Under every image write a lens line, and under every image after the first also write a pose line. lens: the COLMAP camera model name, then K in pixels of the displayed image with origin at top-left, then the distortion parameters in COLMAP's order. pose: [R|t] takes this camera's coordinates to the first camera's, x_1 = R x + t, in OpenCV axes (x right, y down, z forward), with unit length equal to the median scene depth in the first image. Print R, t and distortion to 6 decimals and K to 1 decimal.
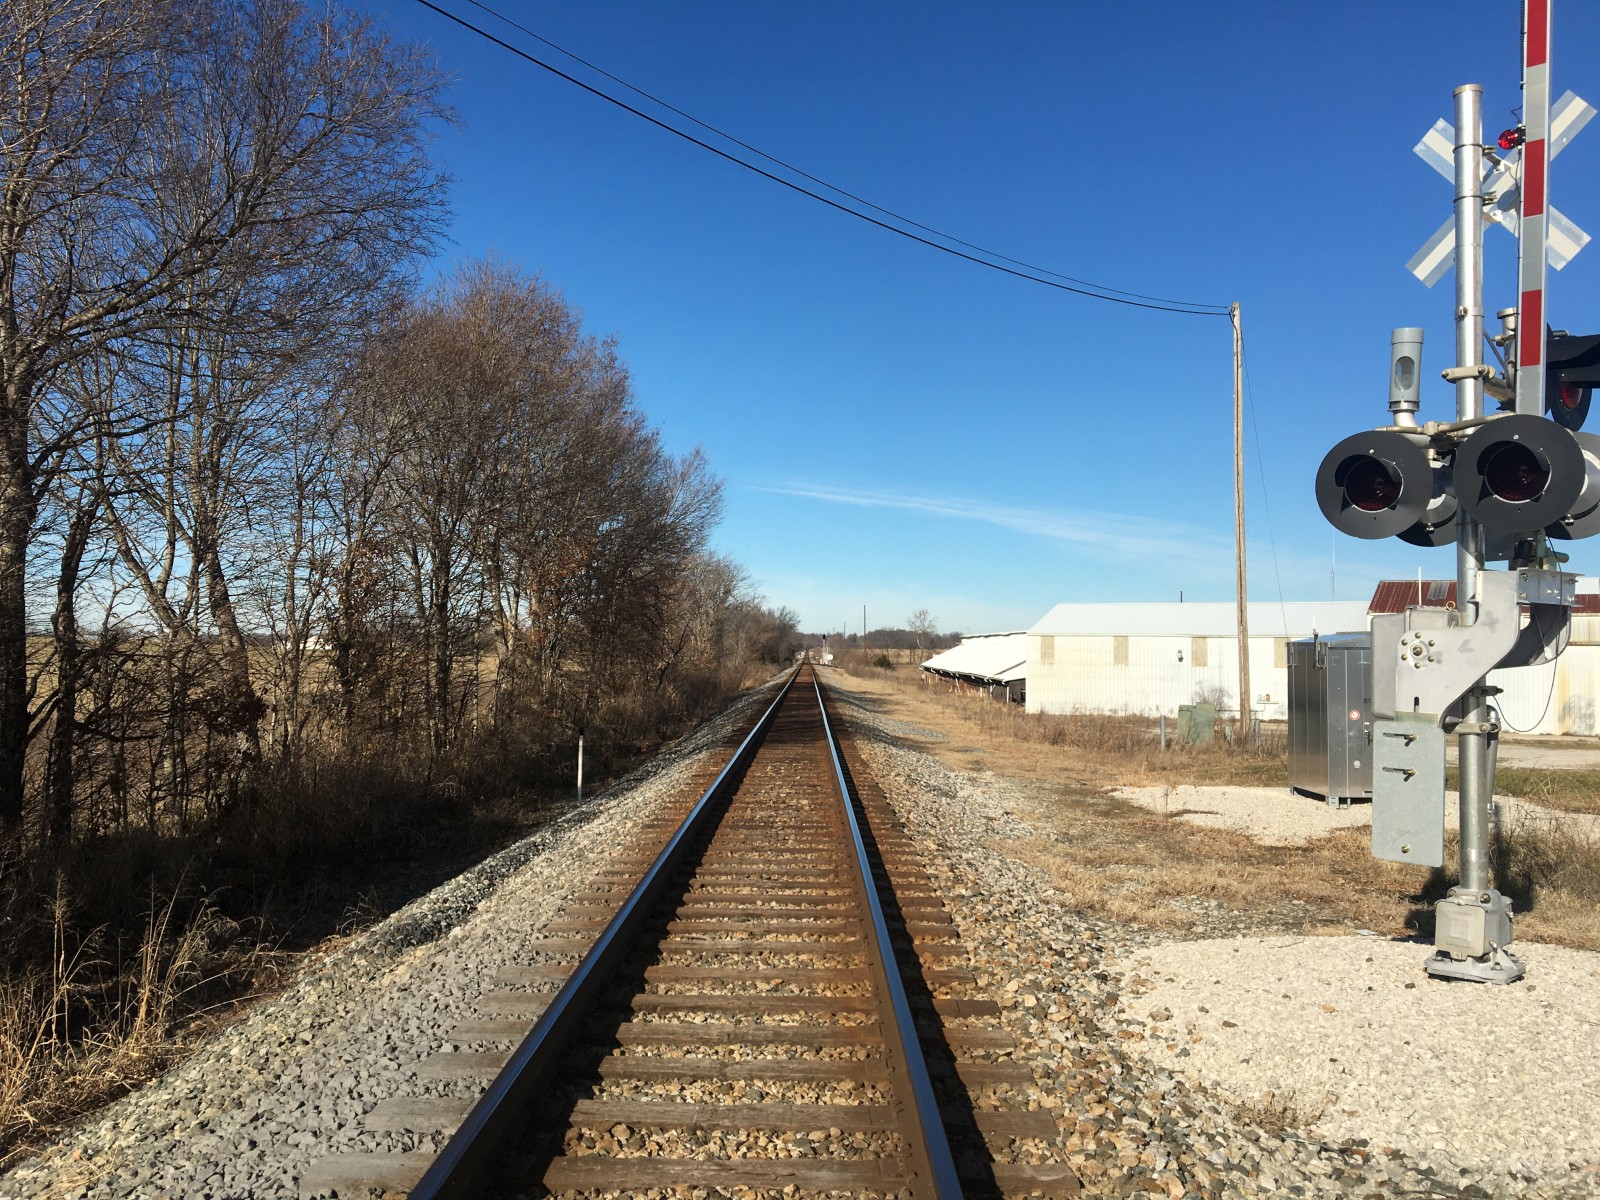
lens RADIAL K [[1318.5, 0, 779.0], [0, 1318.5, 568.7], [0, 0, 1]] dist [0.069644, -0.108346]
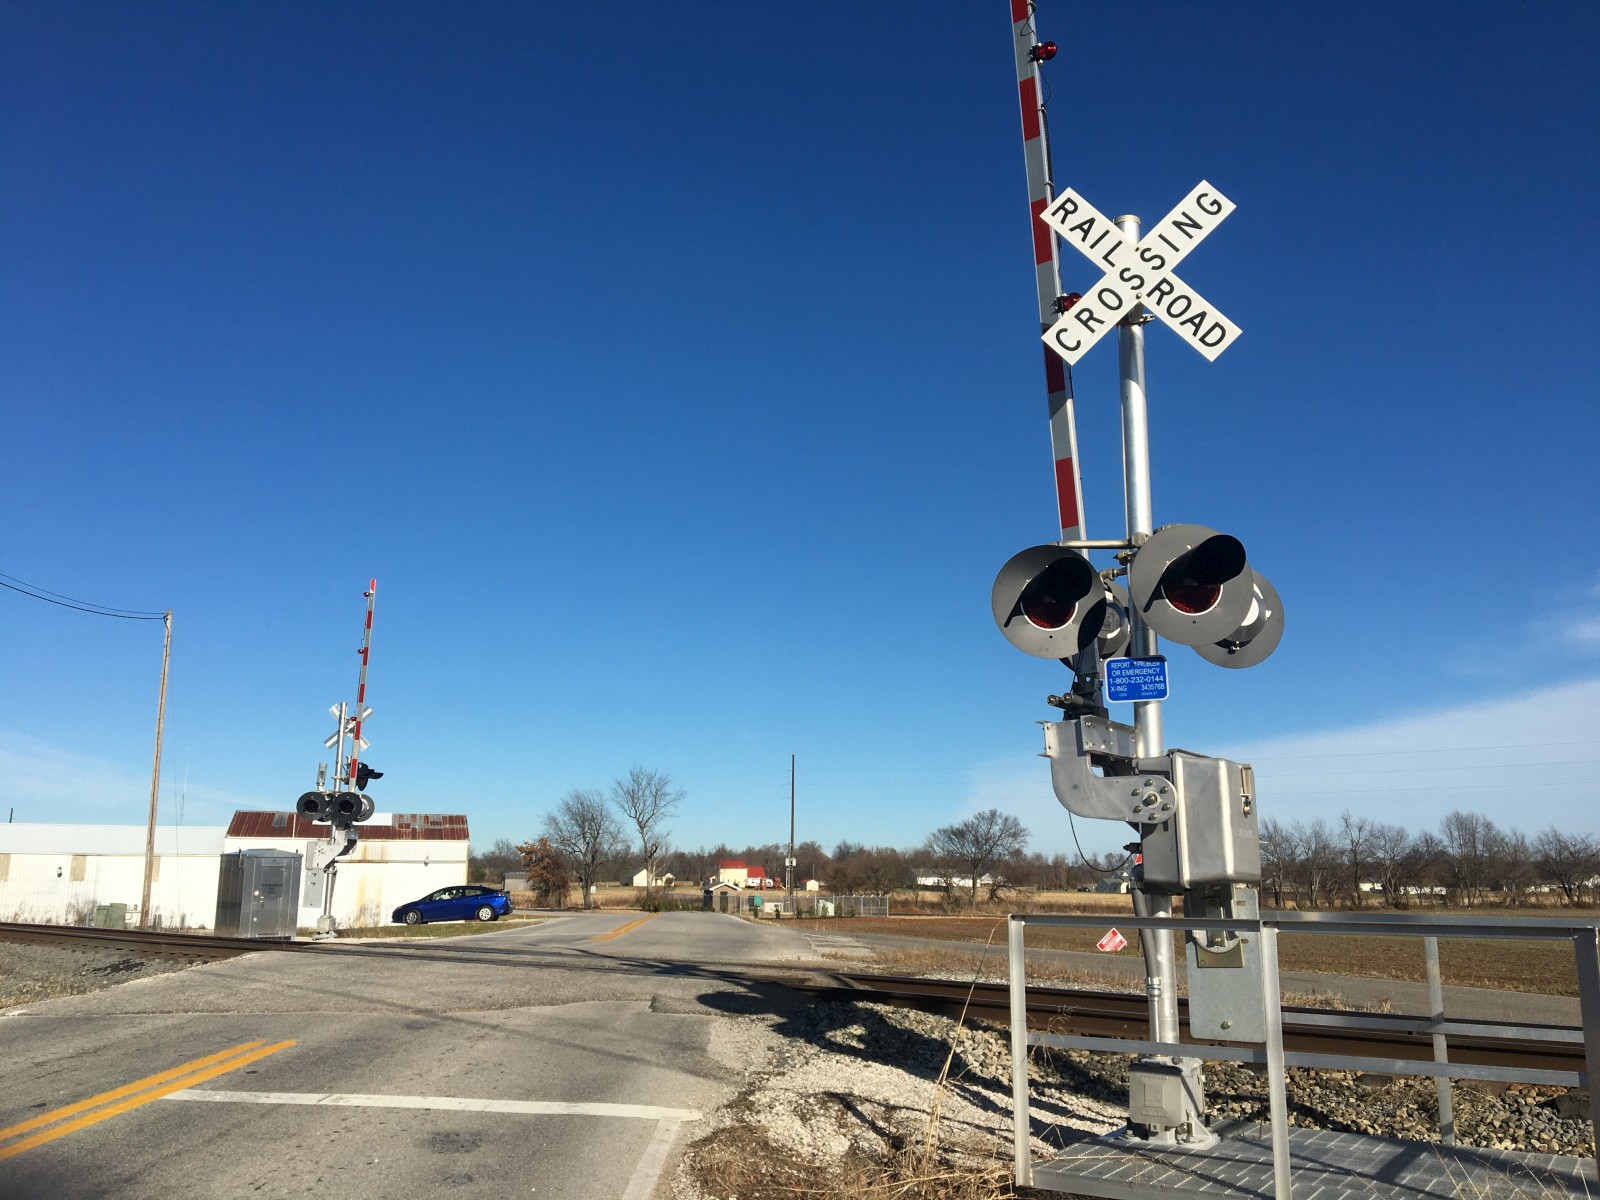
lens RADIAL K [[1350.7, 0, 763.4], [0, 1350.7, 626.9], [0, 0, 1]] dist [0.091045, -0.149418]
pose [[0.690112, 0.128459, 0.712211, -1.350394], [-0.044433, 0.989785, -0.135469, -0.091095], [-0.722337, 0.061843, 0.688770, -2.372691]]
